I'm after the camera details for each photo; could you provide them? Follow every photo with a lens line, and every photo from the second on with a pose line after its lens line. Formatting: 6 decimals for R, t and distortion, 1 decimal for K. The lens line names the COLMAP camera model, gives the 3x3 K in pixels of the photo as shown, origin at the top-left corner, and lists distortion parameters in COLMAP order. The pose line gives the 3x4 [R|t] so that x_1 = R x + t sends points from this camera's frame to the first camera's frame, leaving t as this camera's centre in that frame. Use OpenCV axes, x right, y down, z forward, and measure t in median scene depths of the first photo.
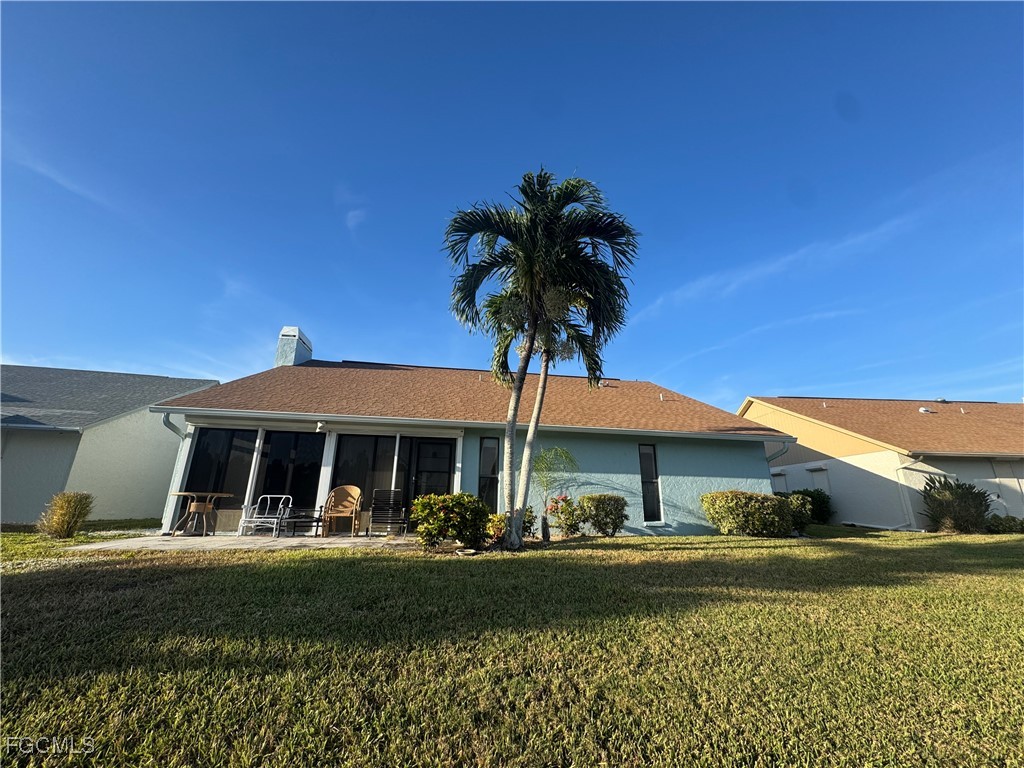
lens RADIAL K [[402.7, 0, 520.3], [0, 402.7, 387.5], [0, 0, 1]] dist [-0.000592, -0.000124]
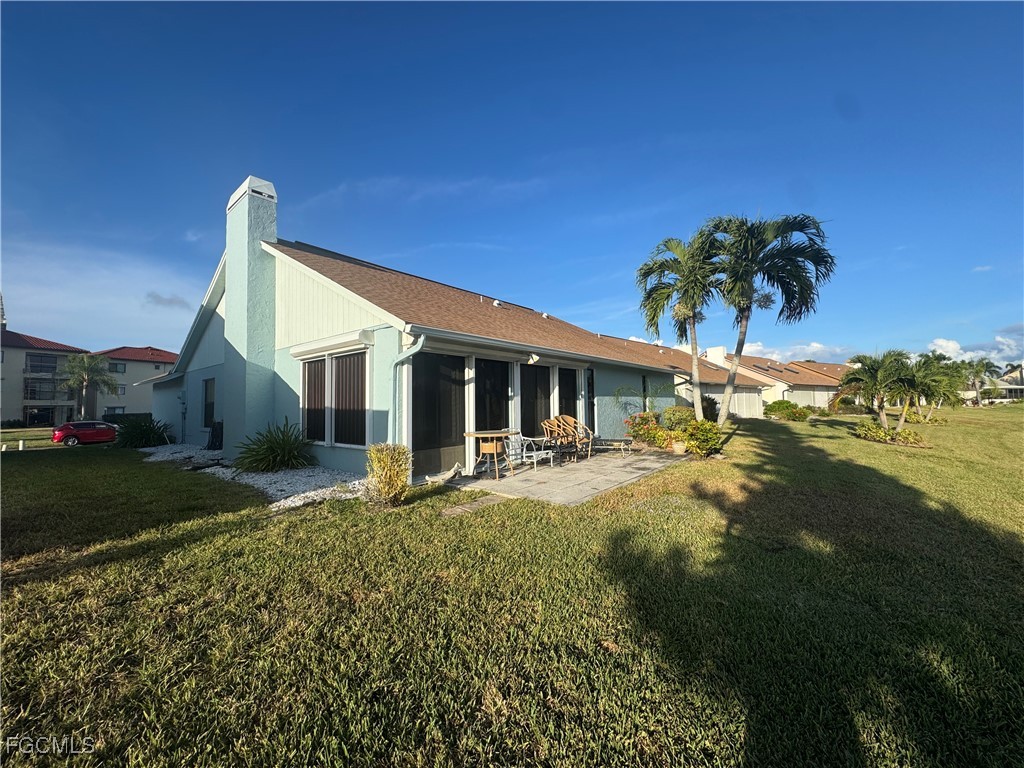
lens RADIAL K [[402.7, 0, 520.3], [0, 402.7, 387.5], [0, 0, 1]] dist [-0.000592, -0.000124]
pose [[0.789375, 0.016482, 0.613689, -1.107456], [-0.160836, 0.970276, 0.180821, -0.008125], [-0.592468, -0.241439, 0.768563, 0.252675]]
